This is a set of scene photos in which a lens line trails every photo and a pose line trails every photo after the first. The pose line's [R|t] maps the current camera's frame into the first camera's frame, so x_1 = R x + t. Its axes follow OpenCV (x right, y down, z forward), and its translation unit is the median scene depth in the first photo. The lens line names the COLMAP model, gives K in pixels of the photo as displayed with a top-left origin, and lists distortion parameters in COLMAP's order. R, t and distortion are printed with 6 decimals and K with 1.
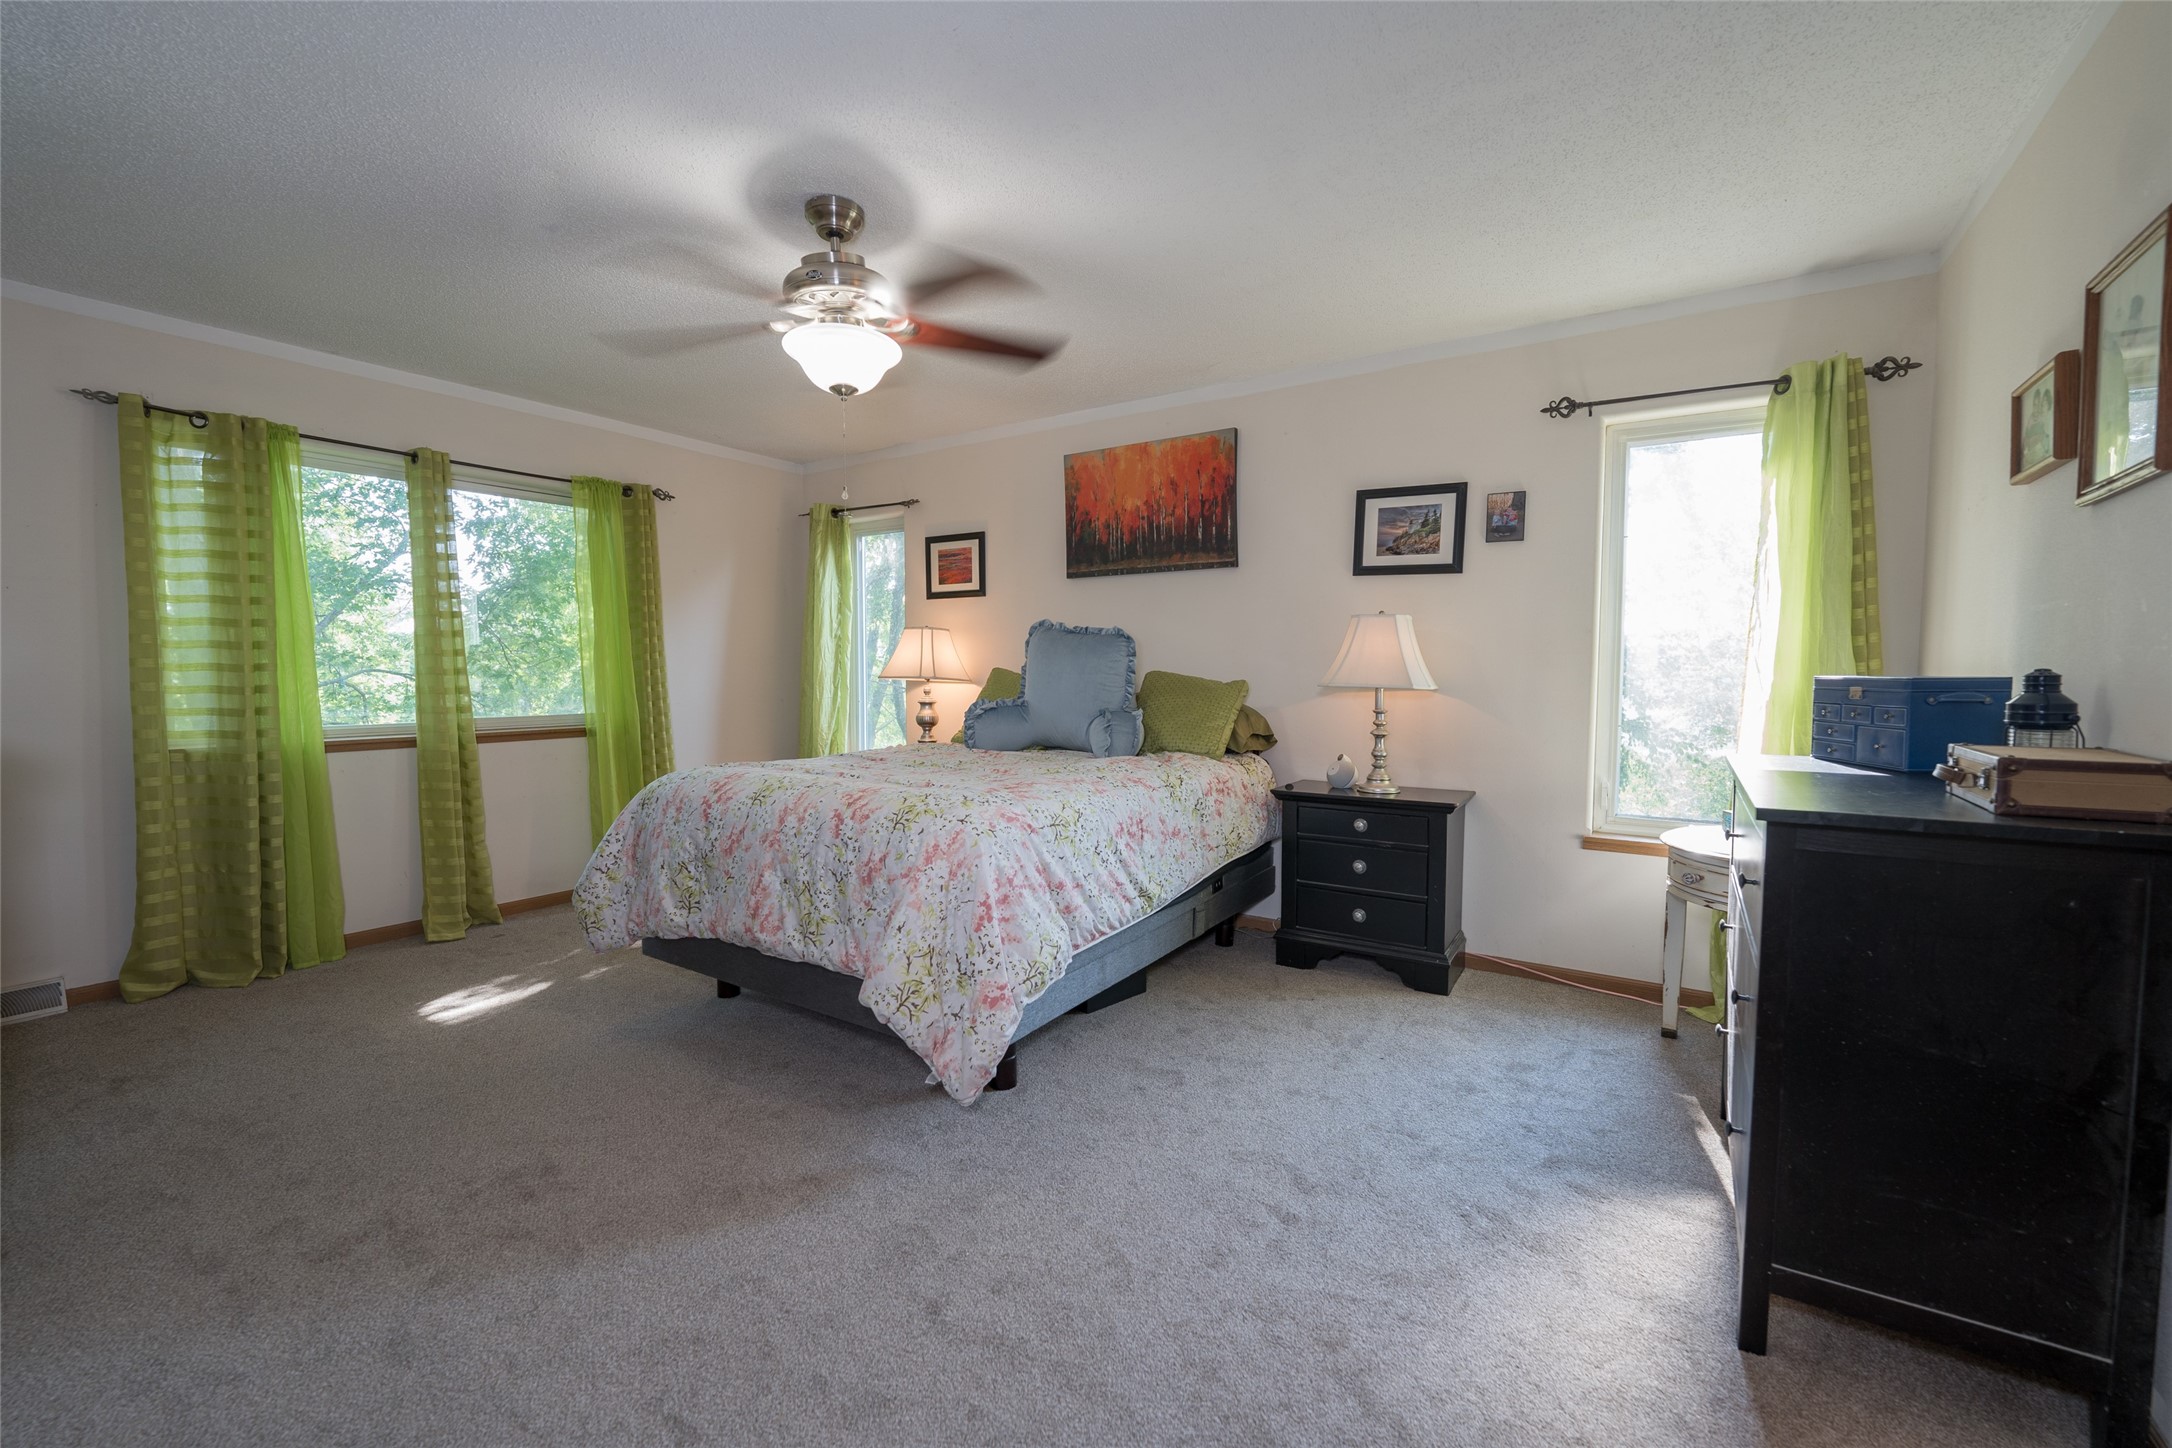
lens RADIAL K [[887.3, 0, 1086.0], [0, 887.3, 724.0], [0, 0, 1]] dist [-0.000333, -0.009733]
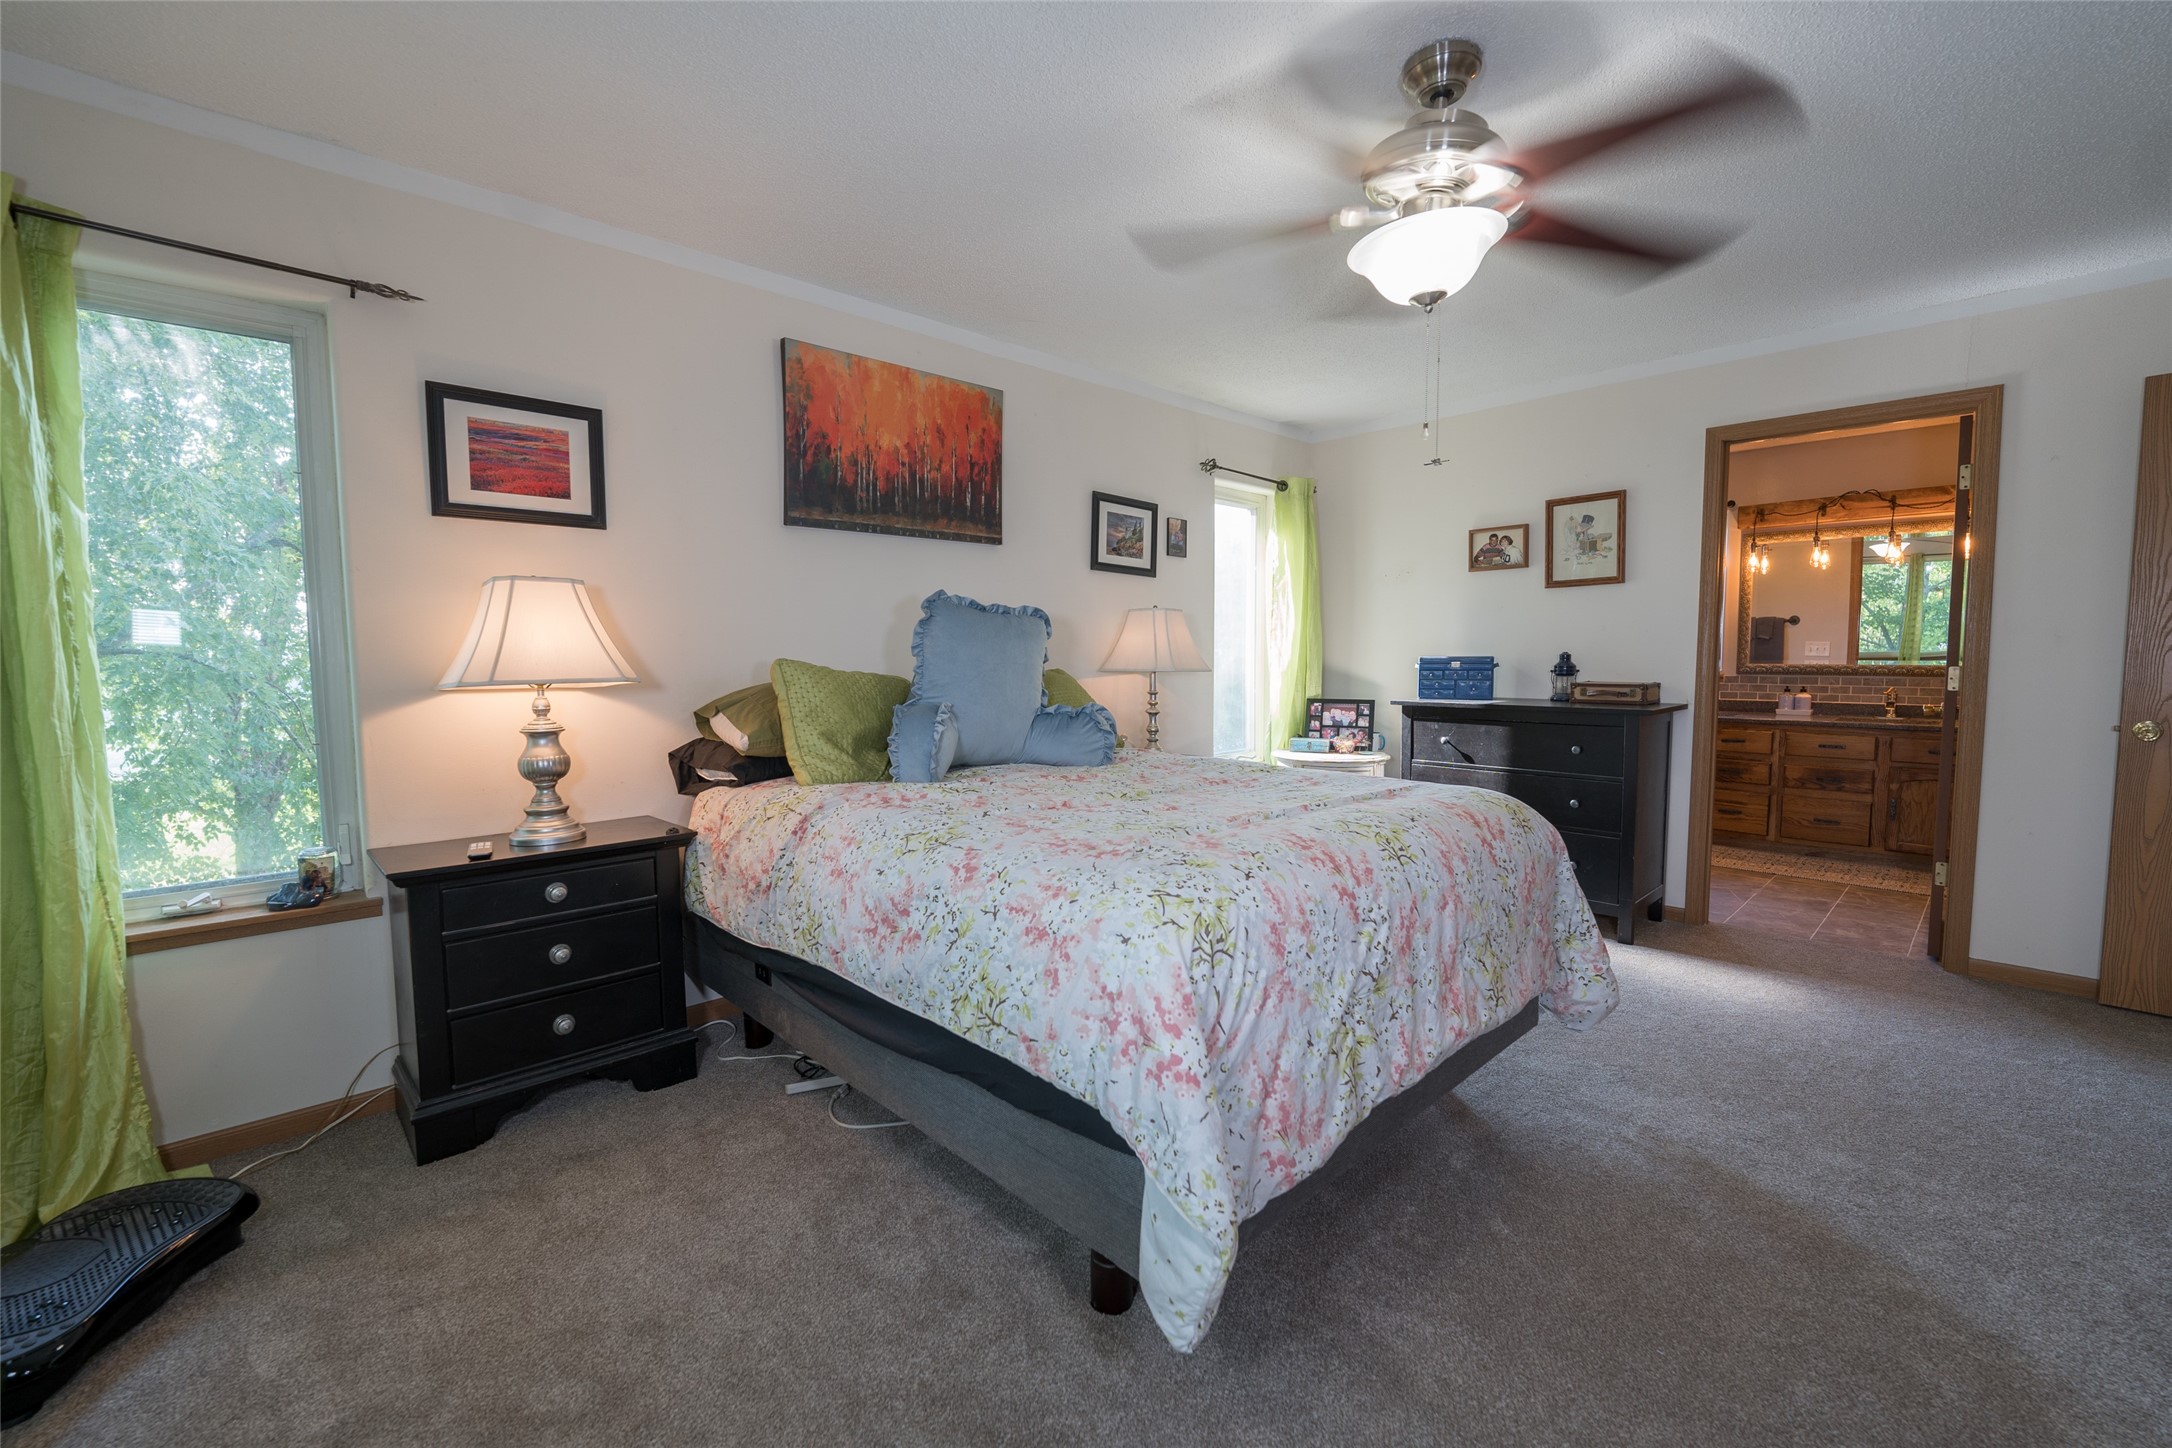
lens RADIAL K [[887.3, 0, 1086.0], [0, 887.3, 724.0], [0, 0, 1]] dist [-0.000333, -0.009733]
pose [[0.229282, -0.081060, 0.969979, -0.685428], [0.067423, 0.995455, 0.067252, -0.048112], [-0.971022, 0.049980, 0.233706, 0.688531]]
